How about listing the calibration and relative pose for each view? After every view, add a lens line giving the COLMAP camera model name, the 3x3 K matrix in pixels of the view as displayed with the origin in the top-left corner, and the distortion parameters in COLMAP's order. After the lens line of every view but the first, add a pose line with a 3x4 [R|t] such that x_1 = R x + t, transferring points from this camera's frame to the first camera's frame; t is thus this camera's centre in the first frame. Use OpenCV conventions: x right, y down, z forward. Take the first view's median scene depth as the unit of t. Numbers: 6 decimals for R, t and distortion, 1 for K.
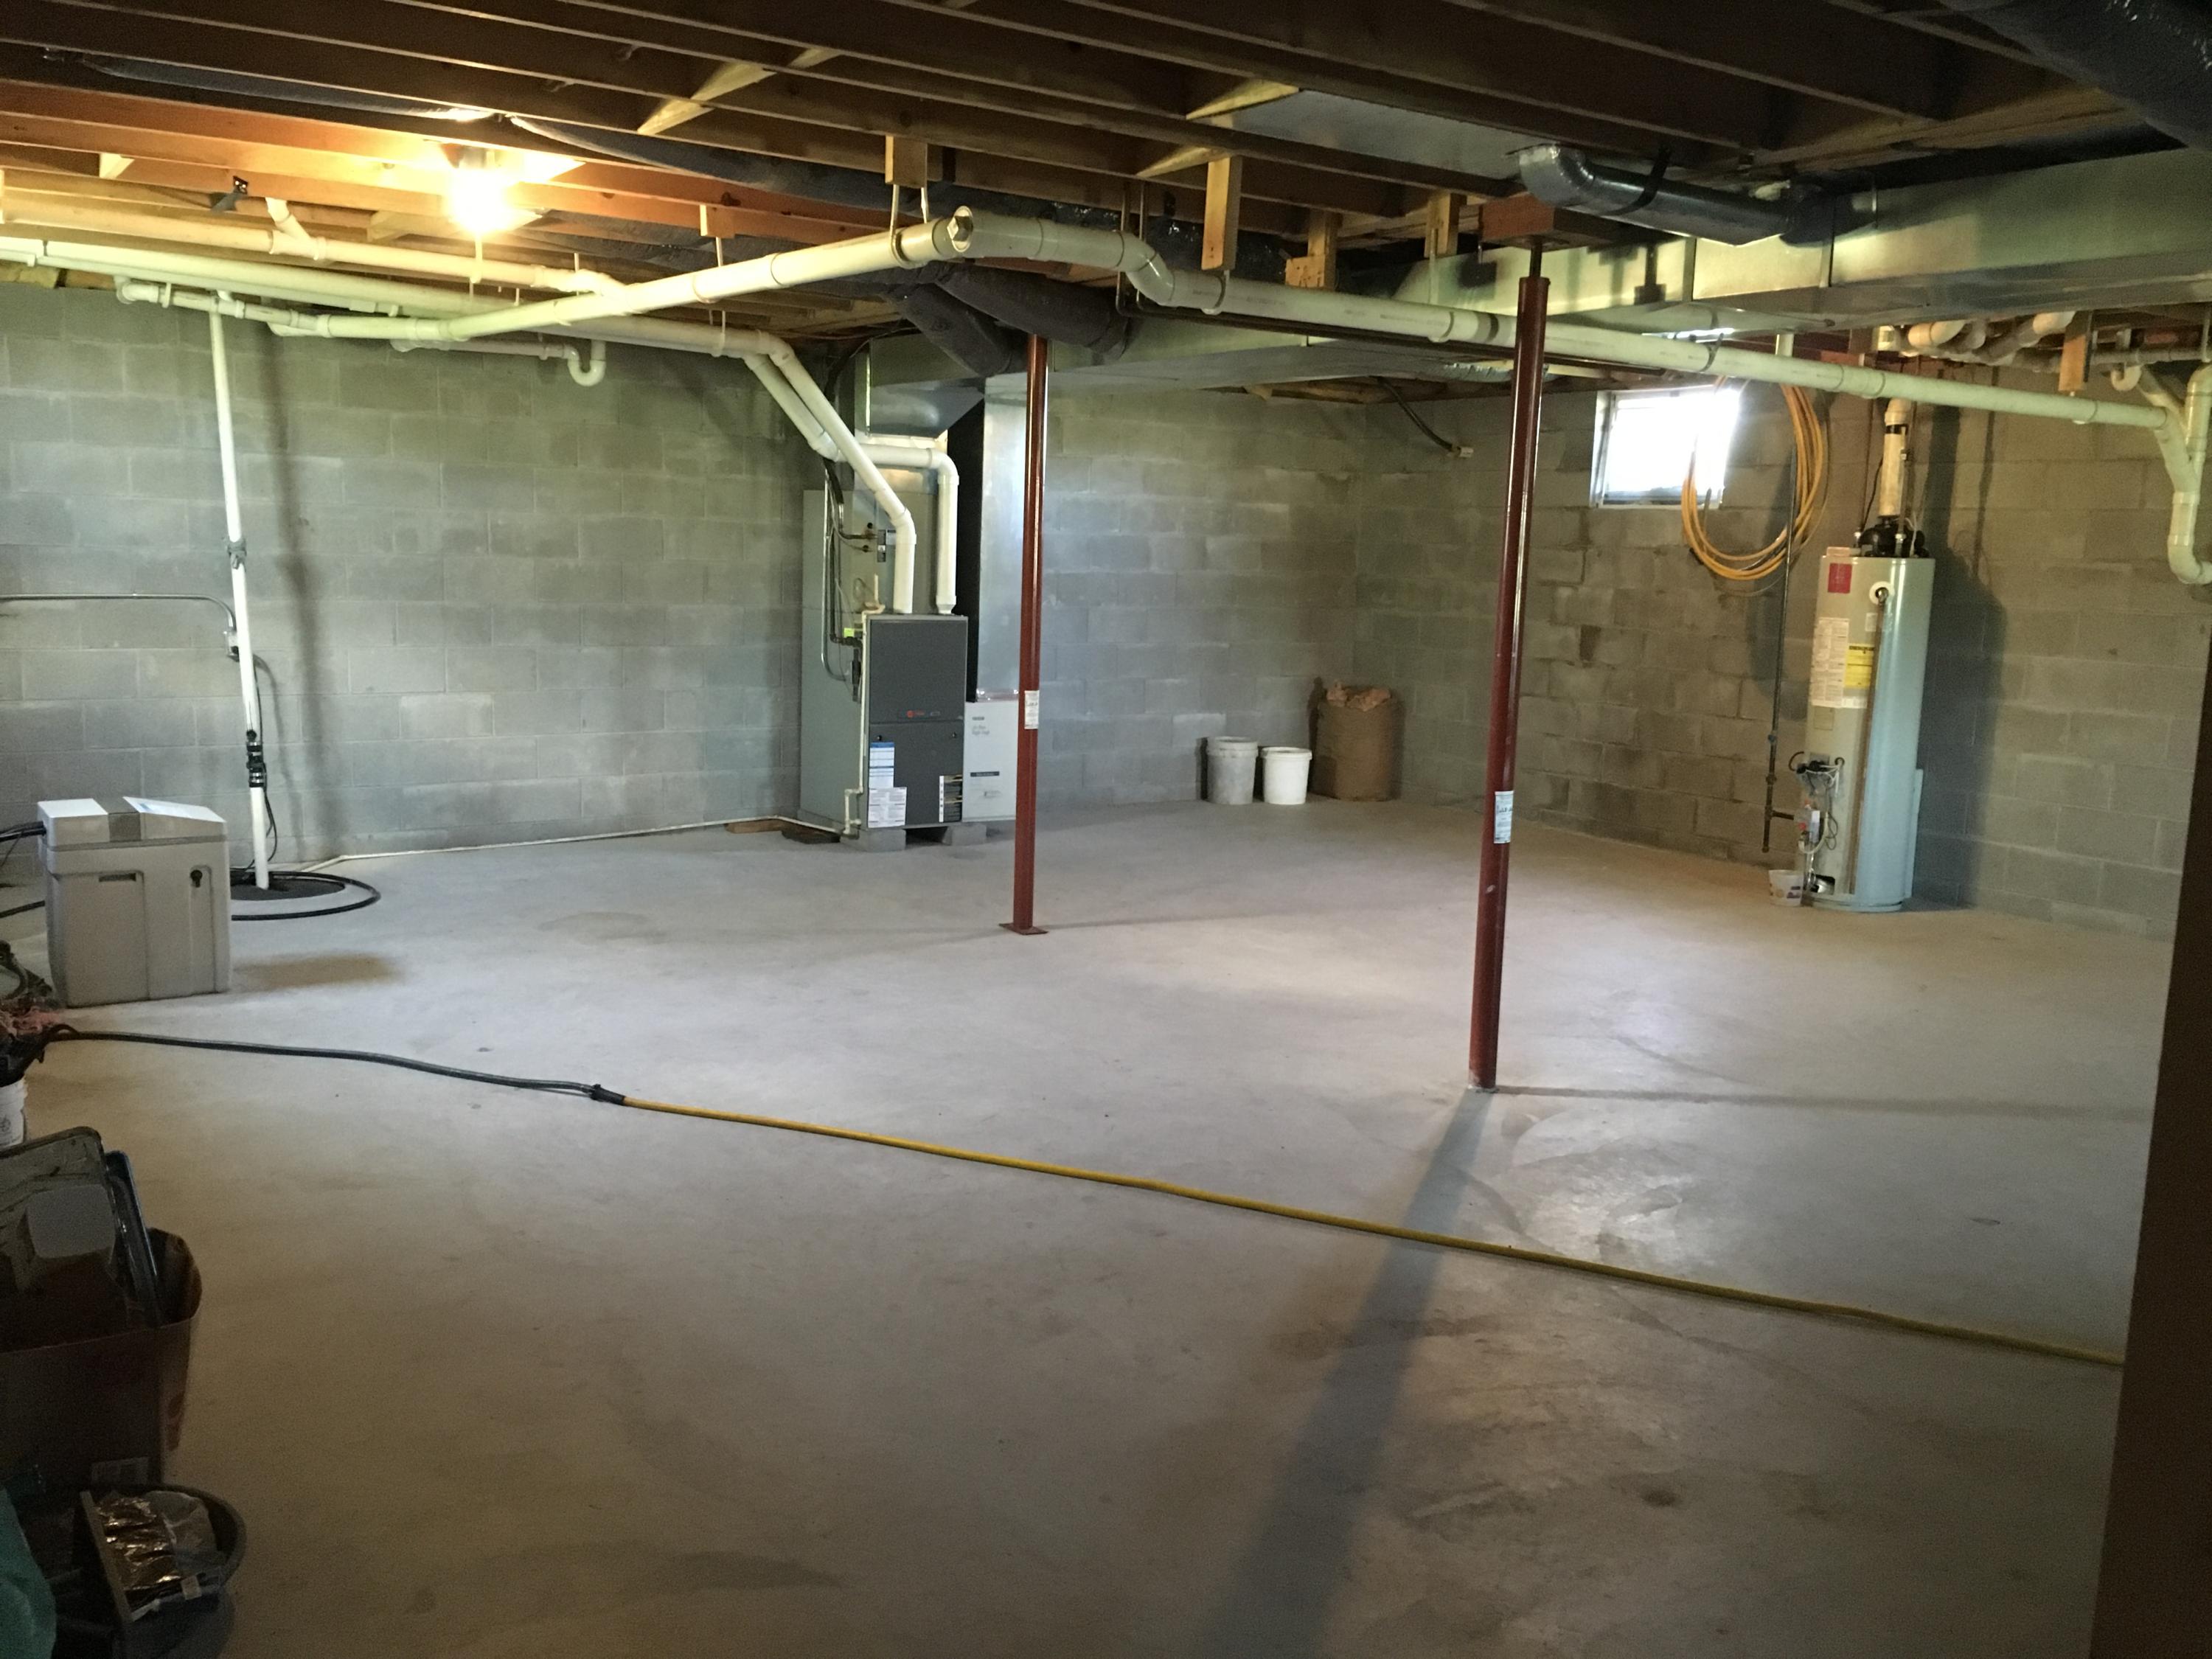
lens RADIAL K [[1887.6, 0, 1106.0], [0, 1887.6, 829.5], [0, 0, 1]] dist [0.071989, -0.102917]
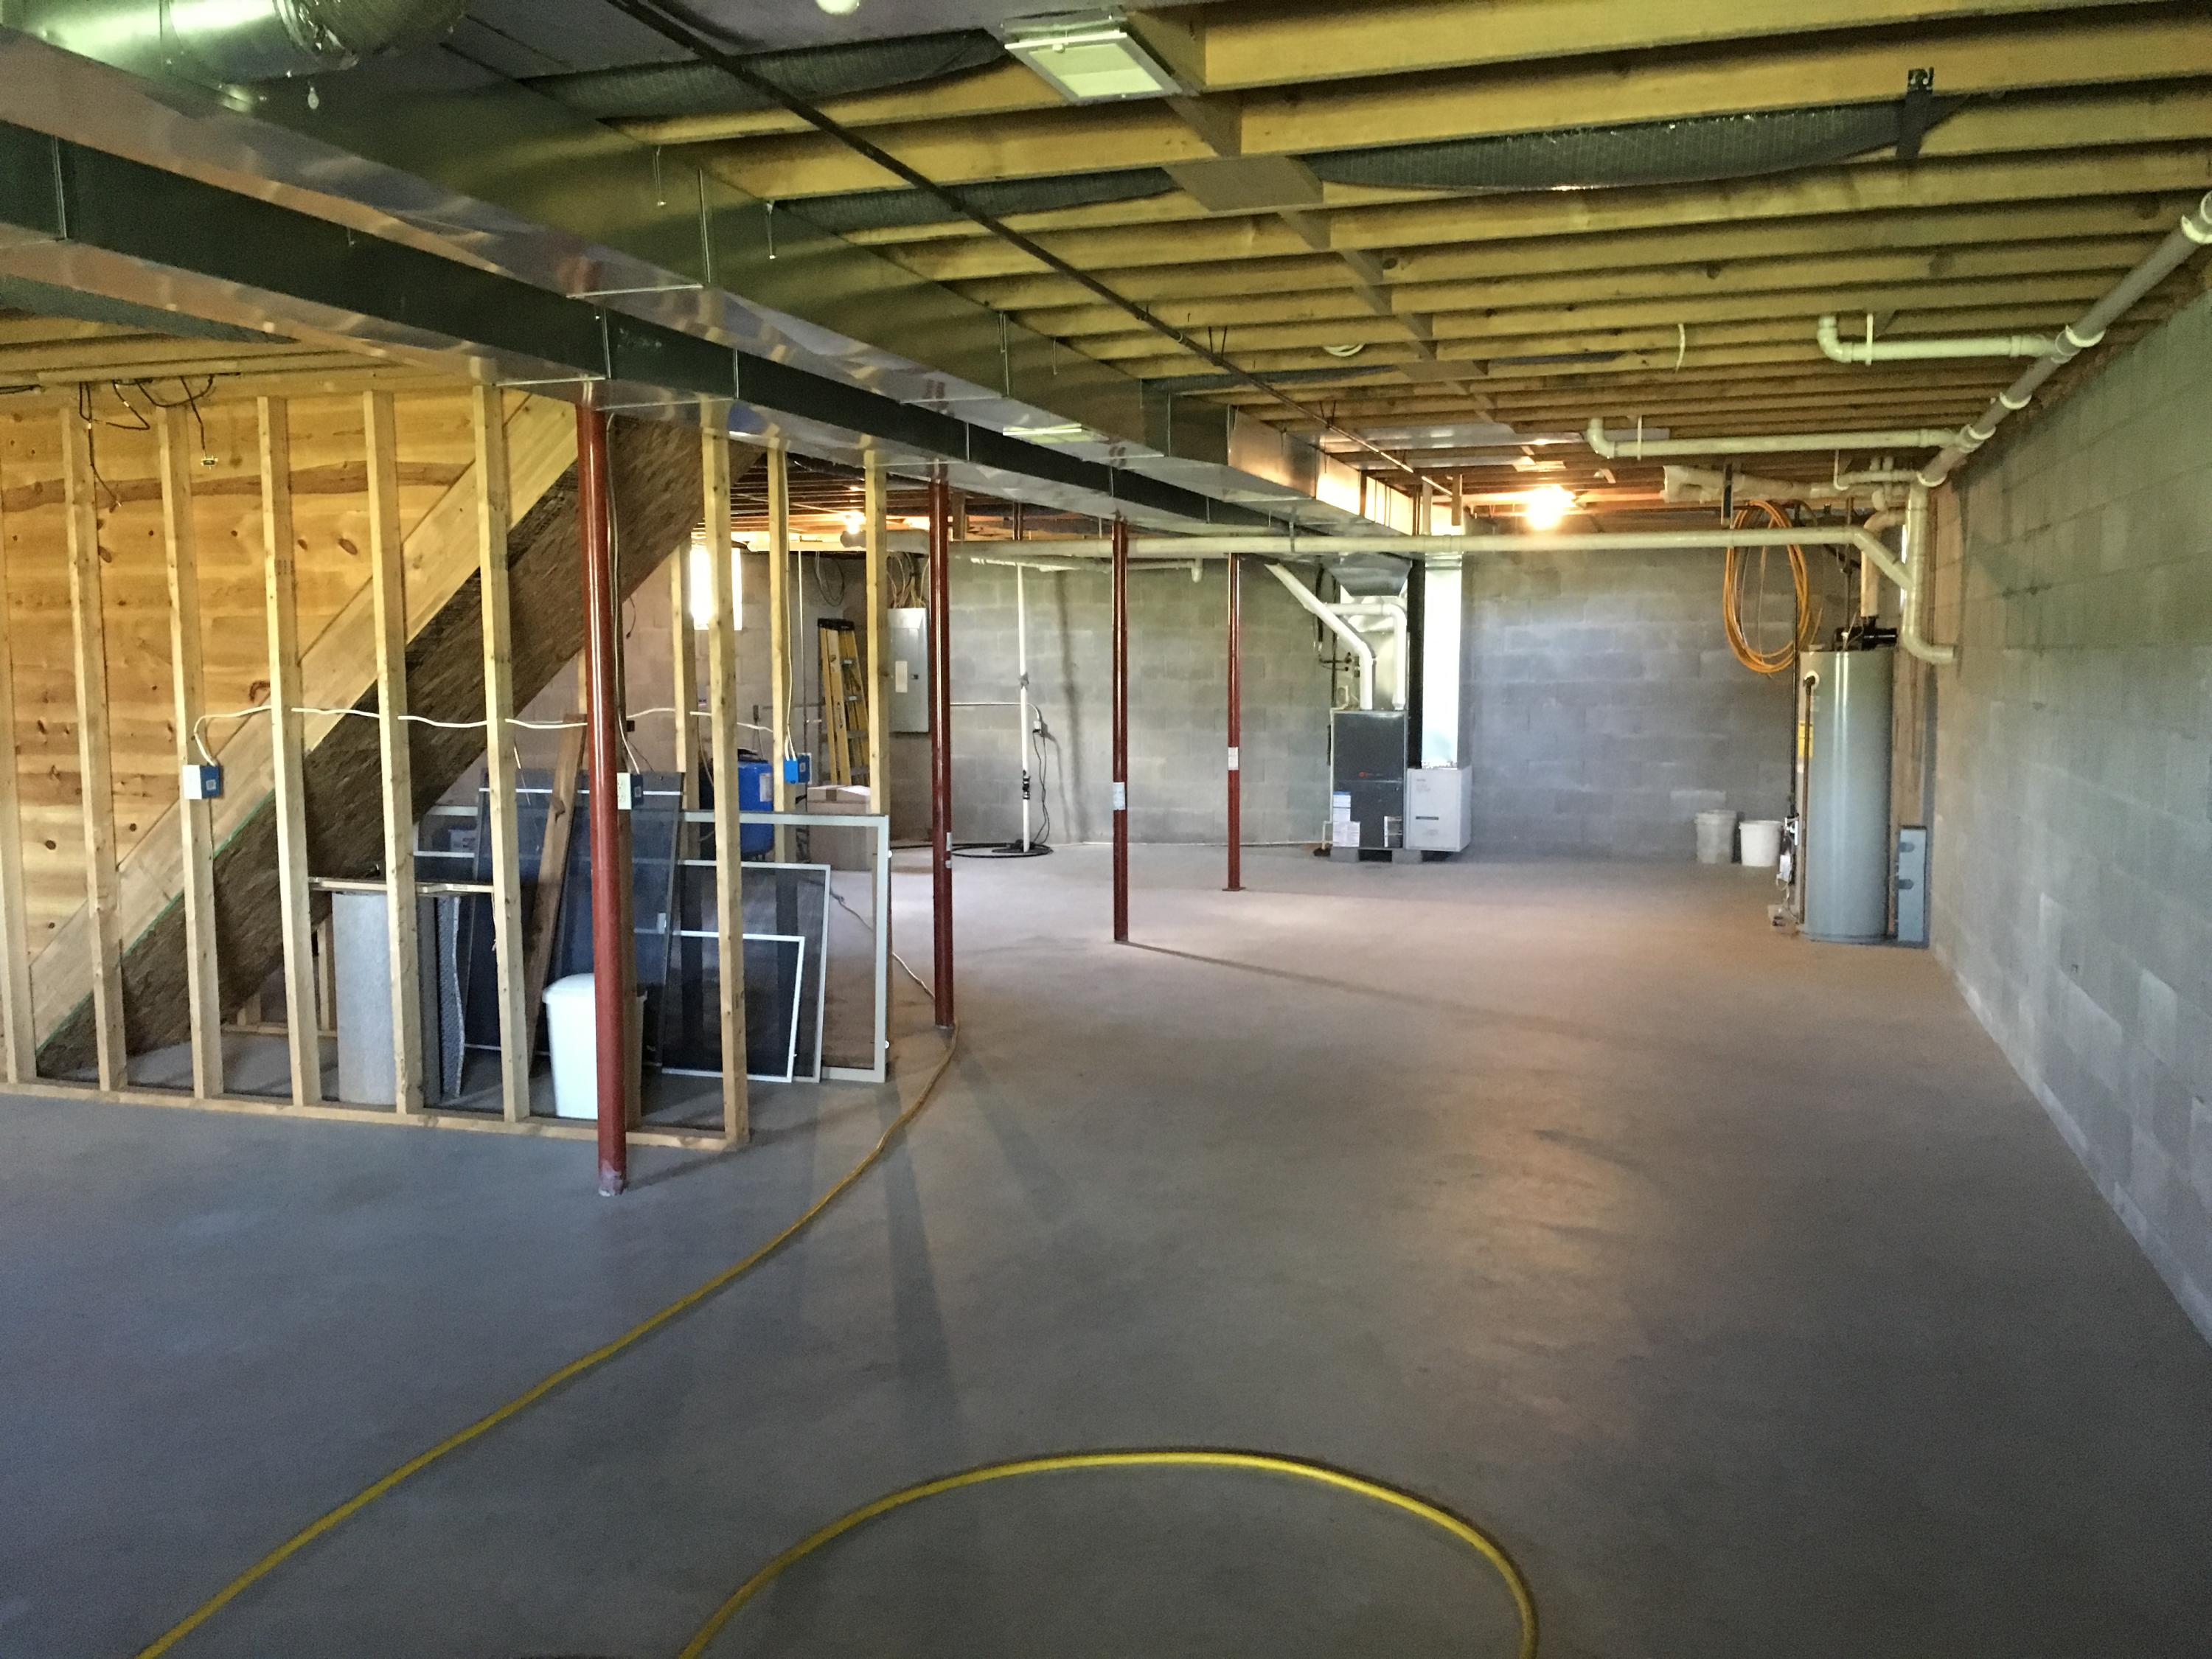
lens RADIAL K [[1887.6, 0, 1106.0], [0, 1887.6, 829.5], [0, 0, 1]] dist [0.071989, -0.102917]
pose [[0.601743, 0.037982, -0.797786, 1.001021], [-0.099690, 0.994629, -0.027838, 0.047293], [0.792444, 0.096282, 0.602298, -0.088493]]
